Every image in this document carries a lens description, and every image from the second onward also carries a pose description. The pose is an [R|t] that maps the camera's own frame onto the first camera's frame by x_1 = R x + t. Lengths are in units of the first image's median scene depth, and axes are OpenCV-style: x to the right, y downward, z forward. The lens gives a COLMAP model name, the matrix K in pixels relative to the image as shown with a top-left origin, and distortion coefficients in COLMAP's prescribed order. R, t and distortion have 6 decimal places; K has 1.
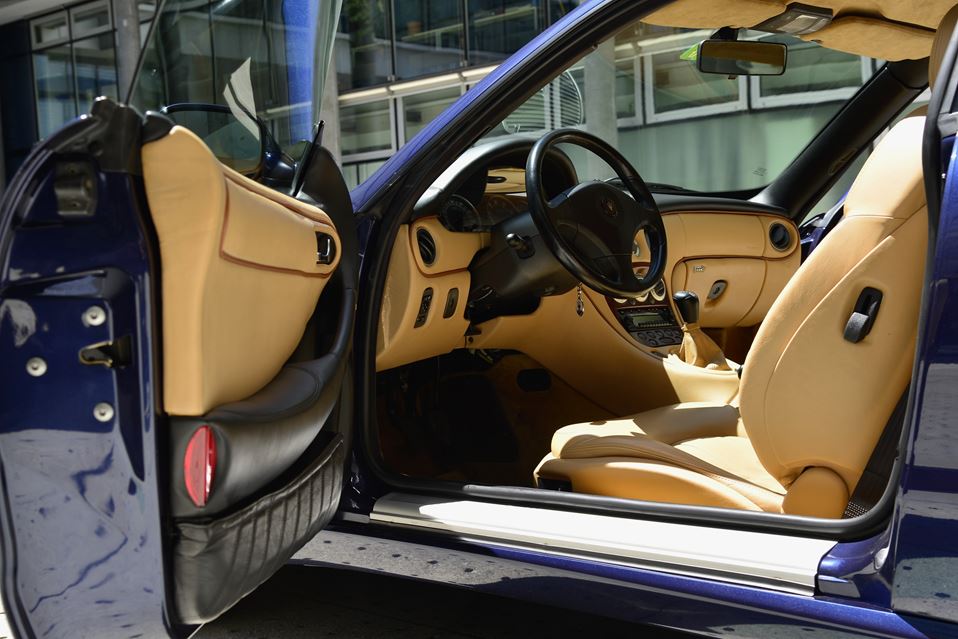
lens RADIAL K [[1219.4, 0, 477.9], [0, 1219.4, 319.2], [0, 0, 1]] dist [0.000632, 0.000000]
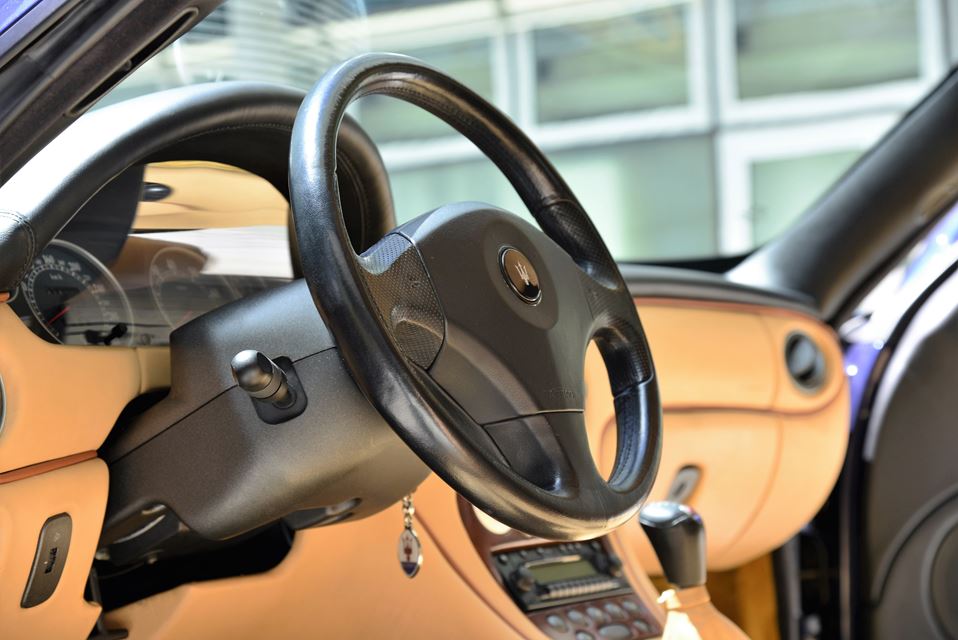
lens RADIAL K [[2242.9, 0, 480.5], [0, 2242.9, 325.1], [0, 0, 1]] dist [0.669778, 0.000000]
pose [[0.982823, 0.004530, 0.184492, -0.021669], [0.010844, 0.996554, -0.082235, -0.023075], [-0.184229, 0.082824, 0.979387, 0.346561]]
